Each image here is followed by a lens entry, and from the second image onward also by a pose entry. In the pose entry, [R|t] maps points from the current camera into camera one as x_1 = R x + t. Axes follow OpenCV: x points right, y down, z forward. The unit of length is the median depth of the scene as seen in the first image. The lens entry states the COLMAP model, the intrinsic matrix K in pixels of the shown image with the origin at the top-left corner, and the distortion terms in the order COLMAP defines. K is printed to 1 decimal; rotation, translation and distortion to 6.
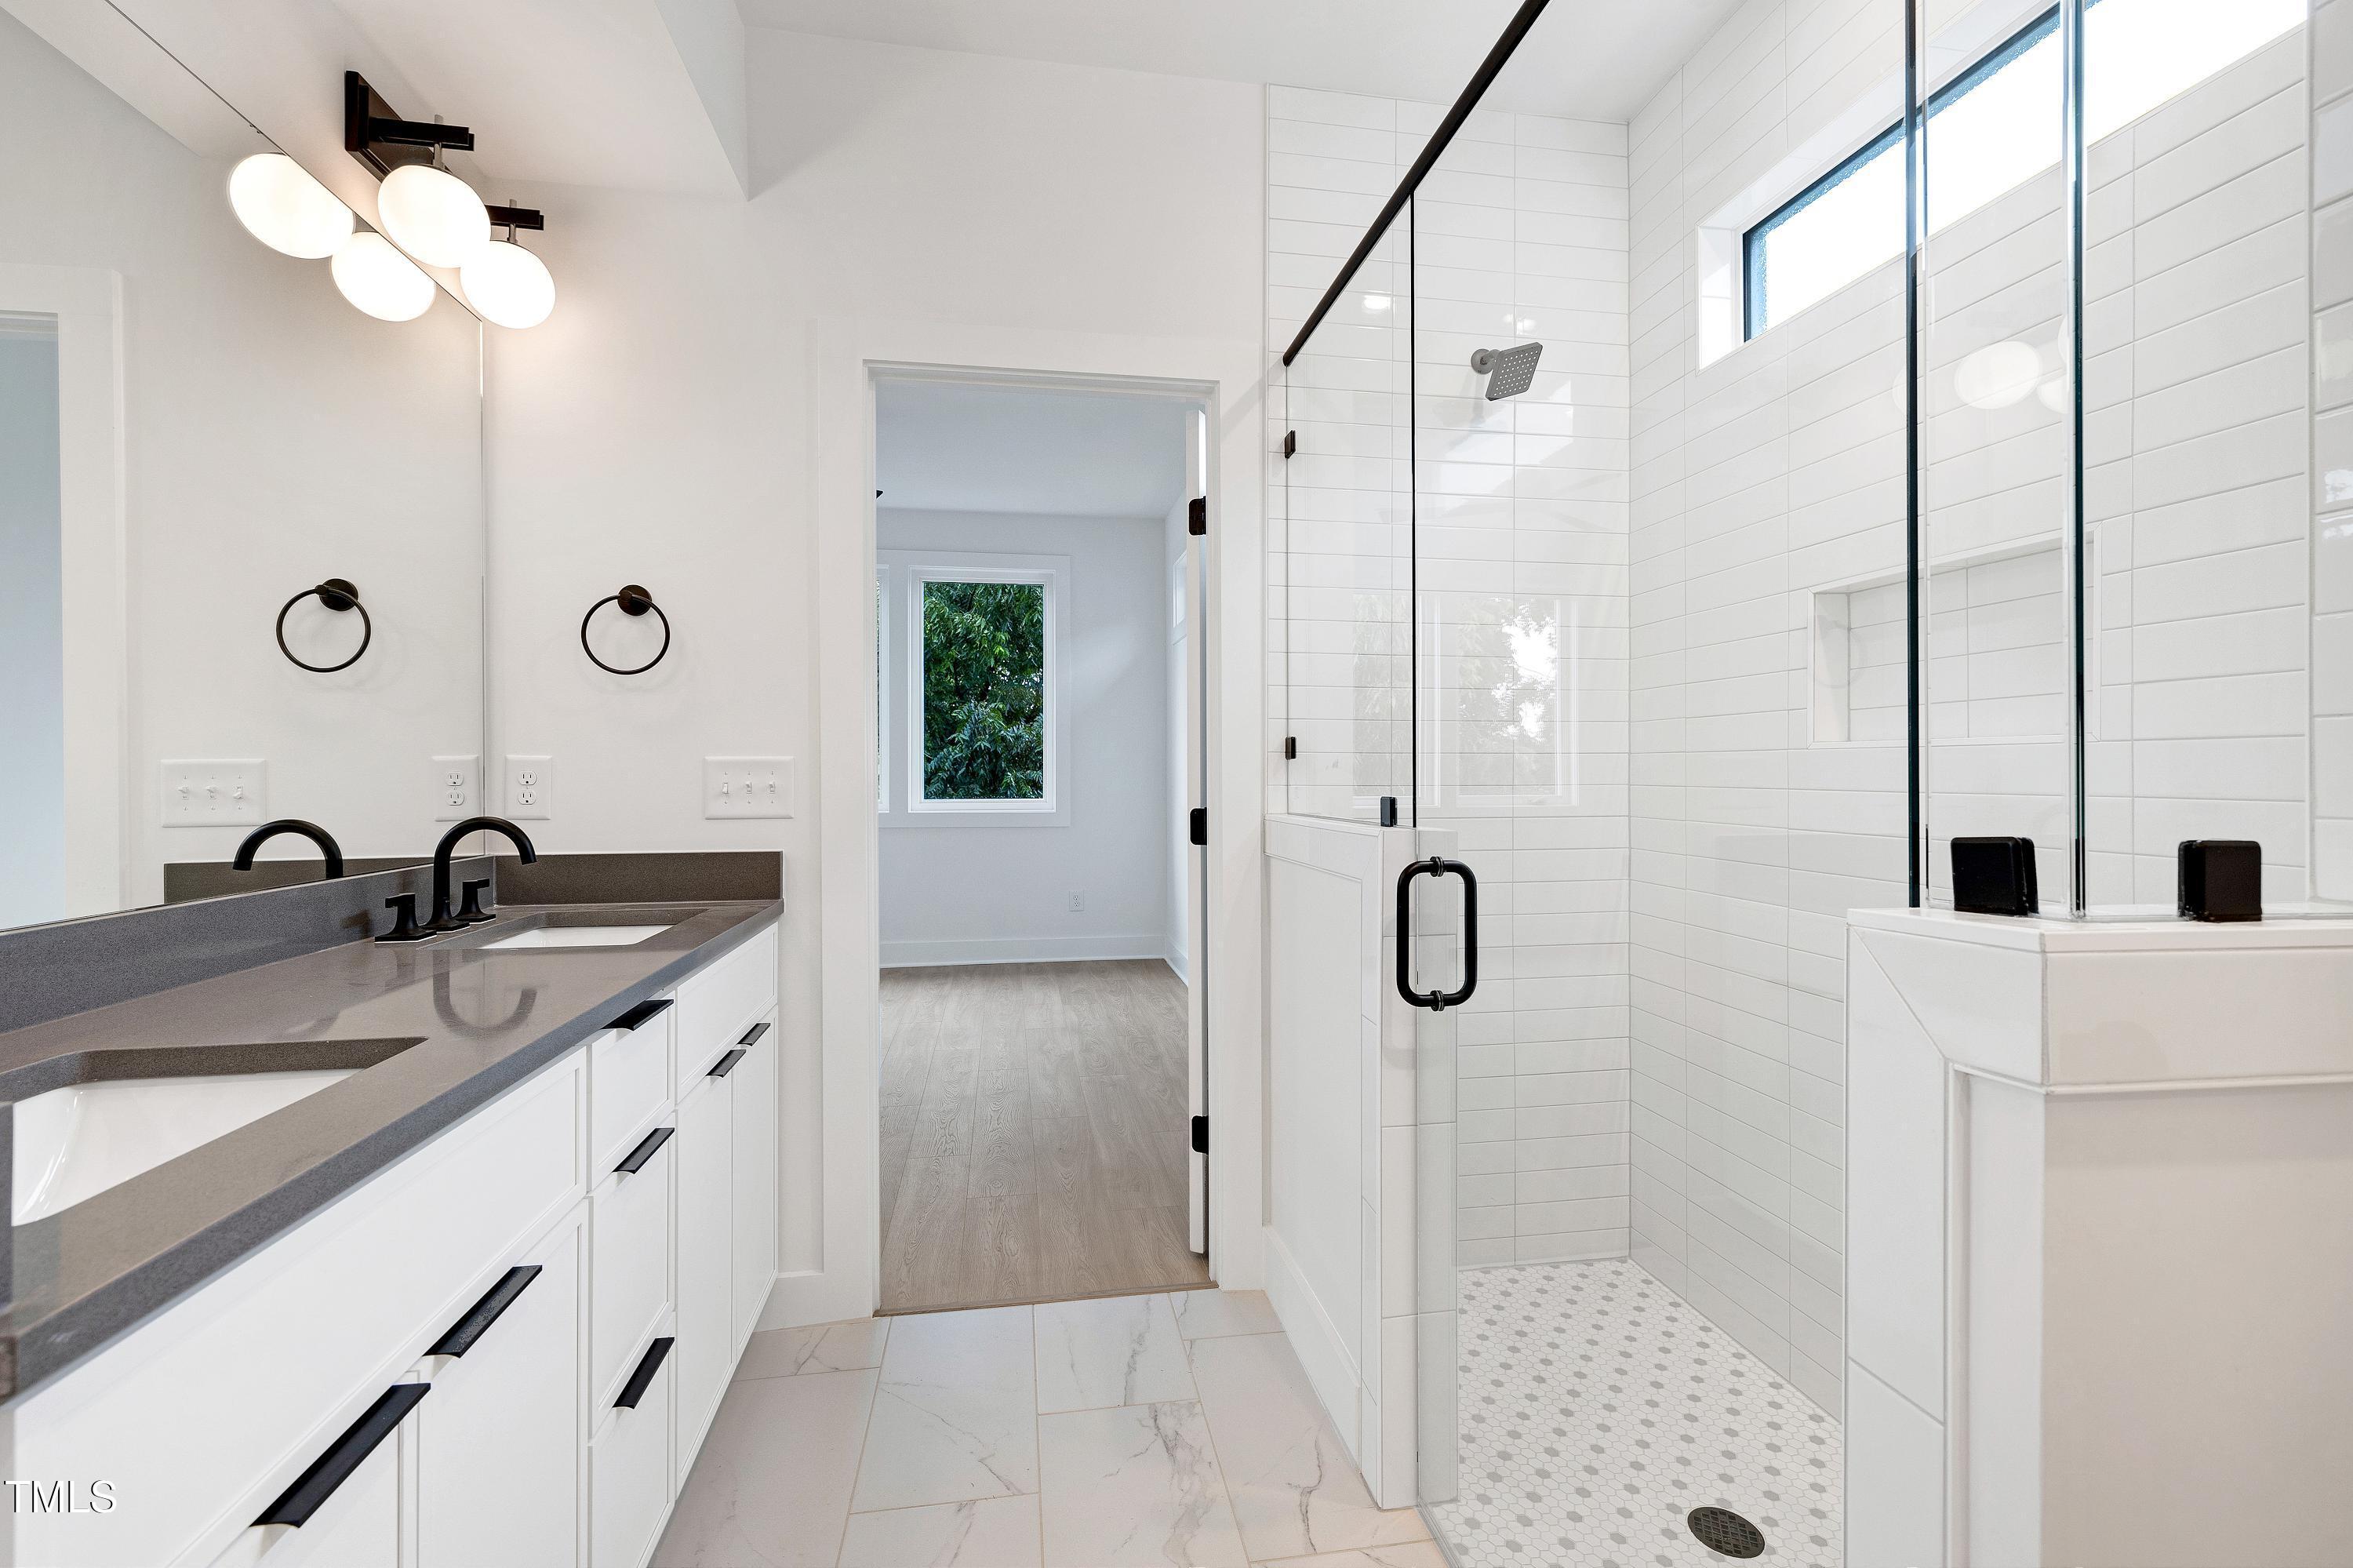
lens RADIAL K [[1008.1, 0, 1176.5], [0, 1008.1, 784.0], [0, 0, 1]] dist [0.000080, -0.000066]
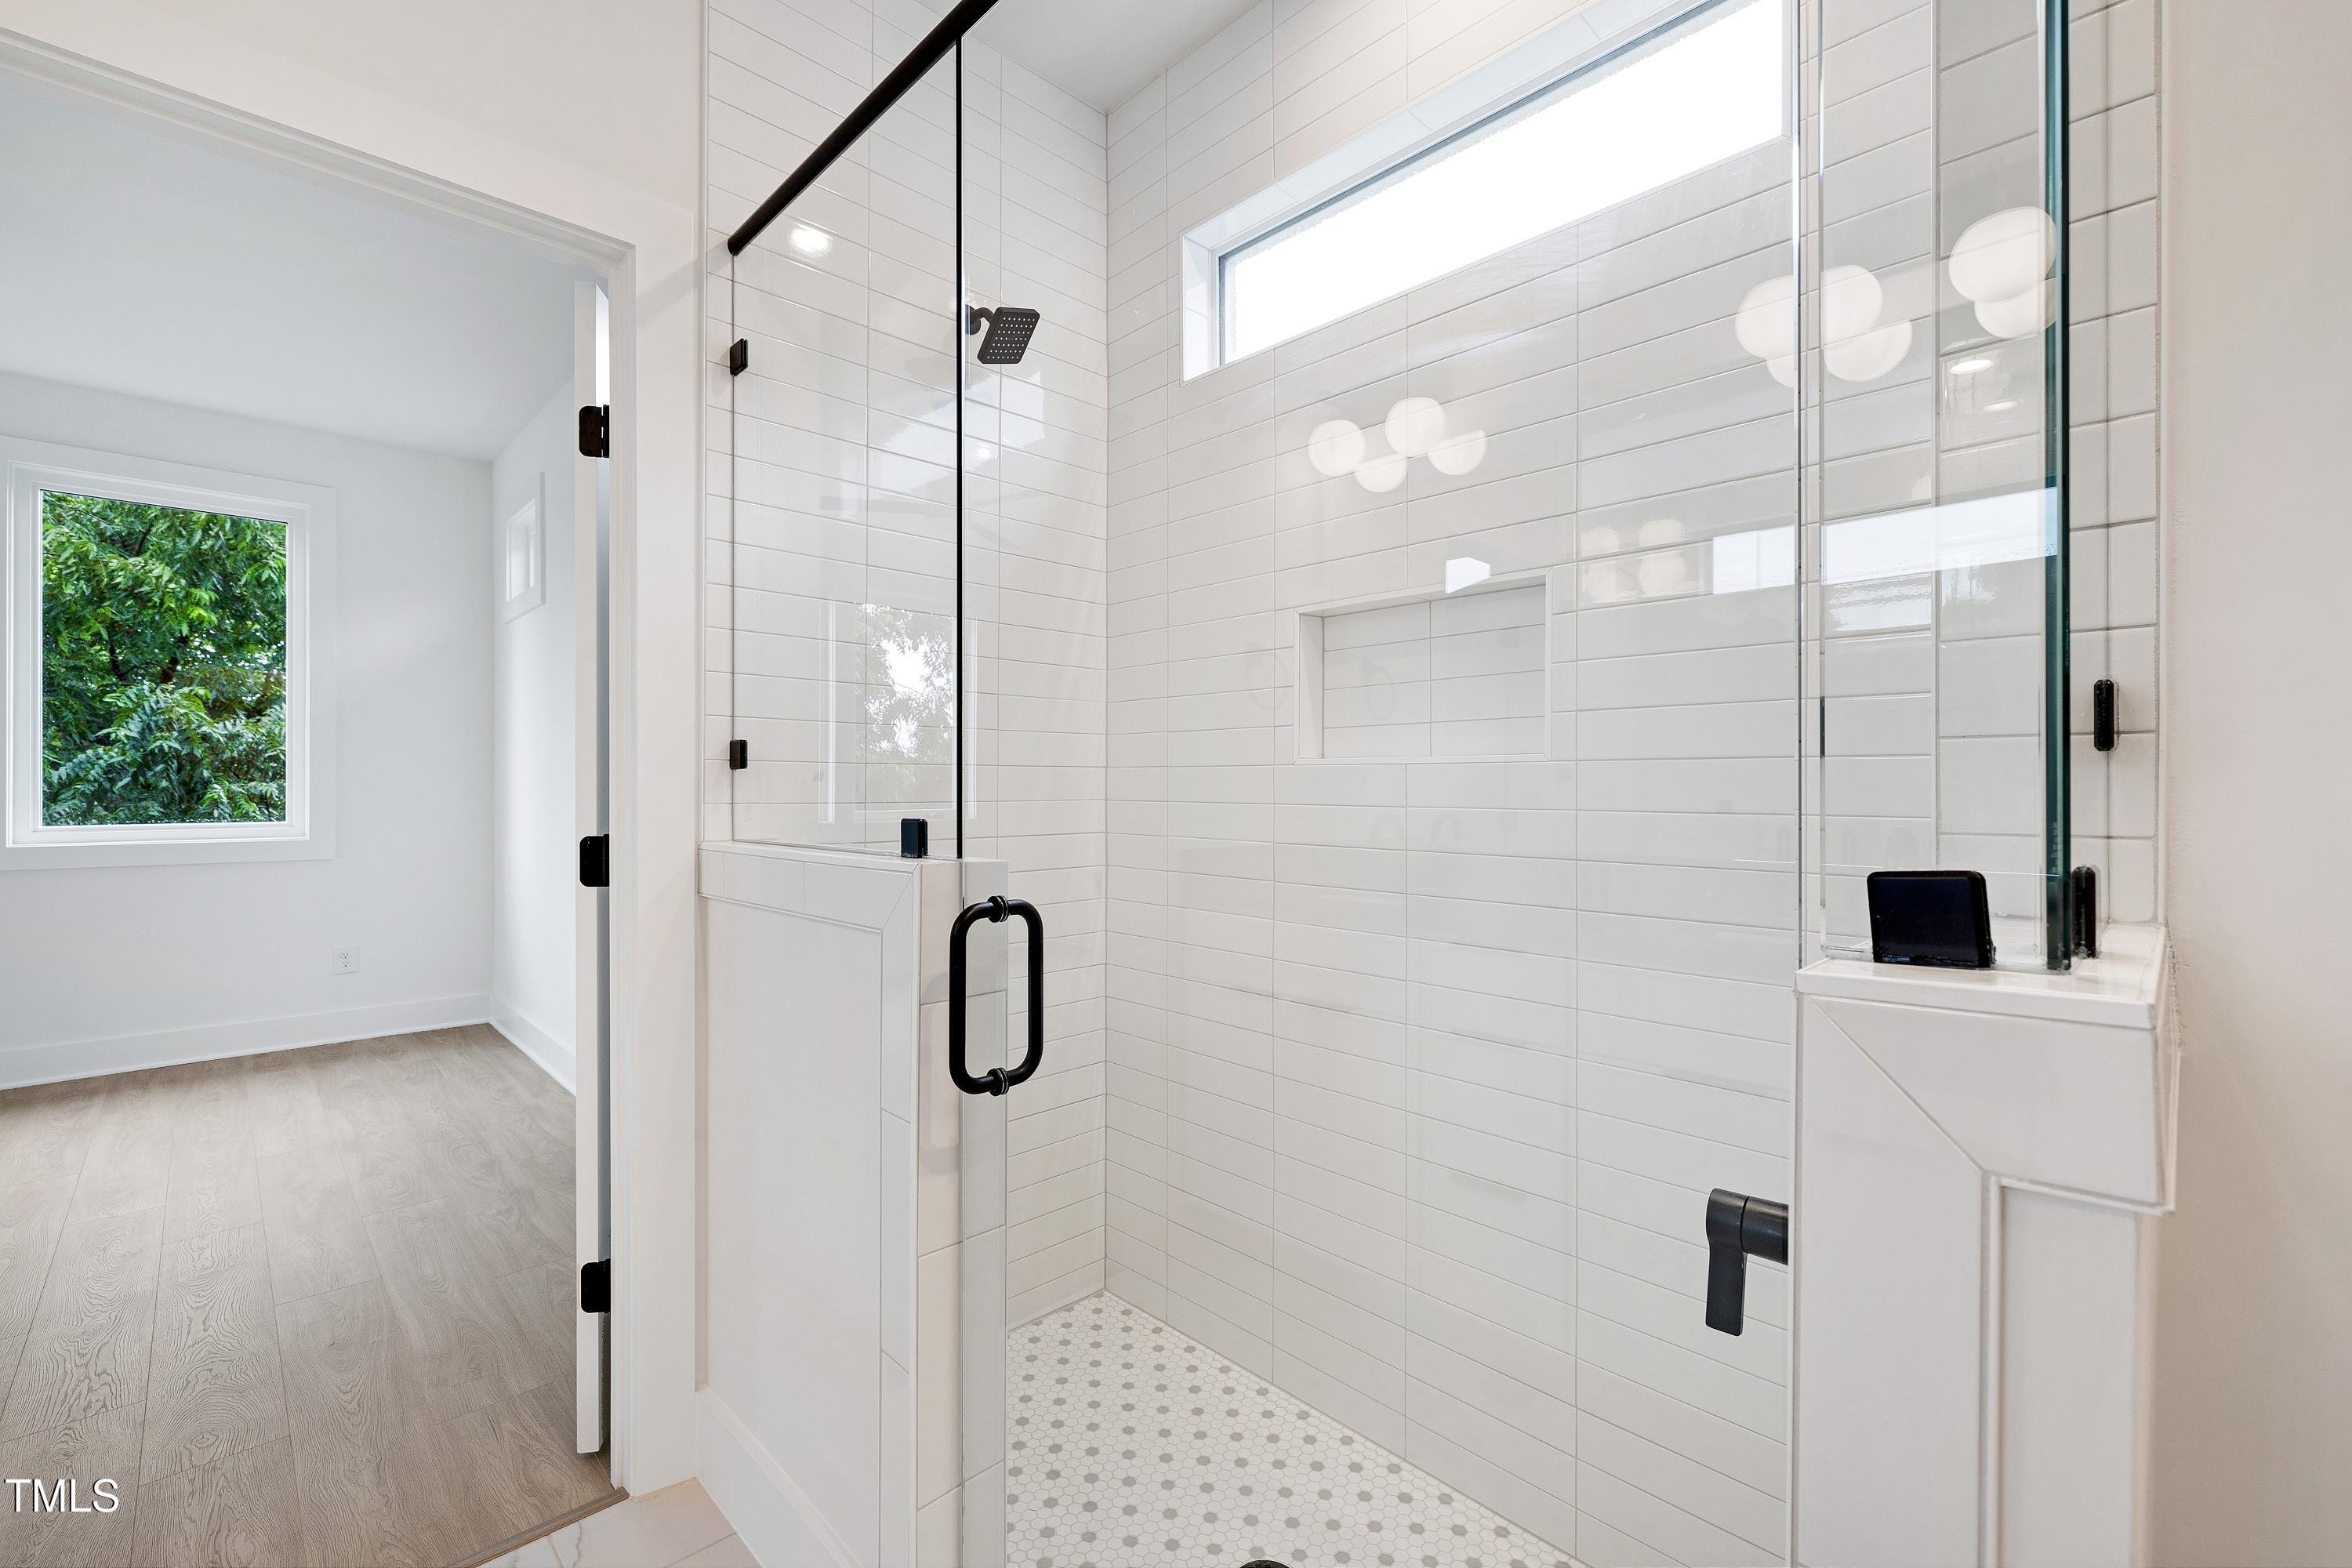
lens RADIAL K [[993.8, 0, 1164.0], [0, 993.8, 789.5], [0, 0, 1]] dist [-0.000251, 0.000312]
pose [[0.825952, 0.000250, 0.563741, -0.023443], [0.004111, 0.999971, -0.006466, -0.001555], [-0.563726, 0.007658, 0.825926, 0.102671]]
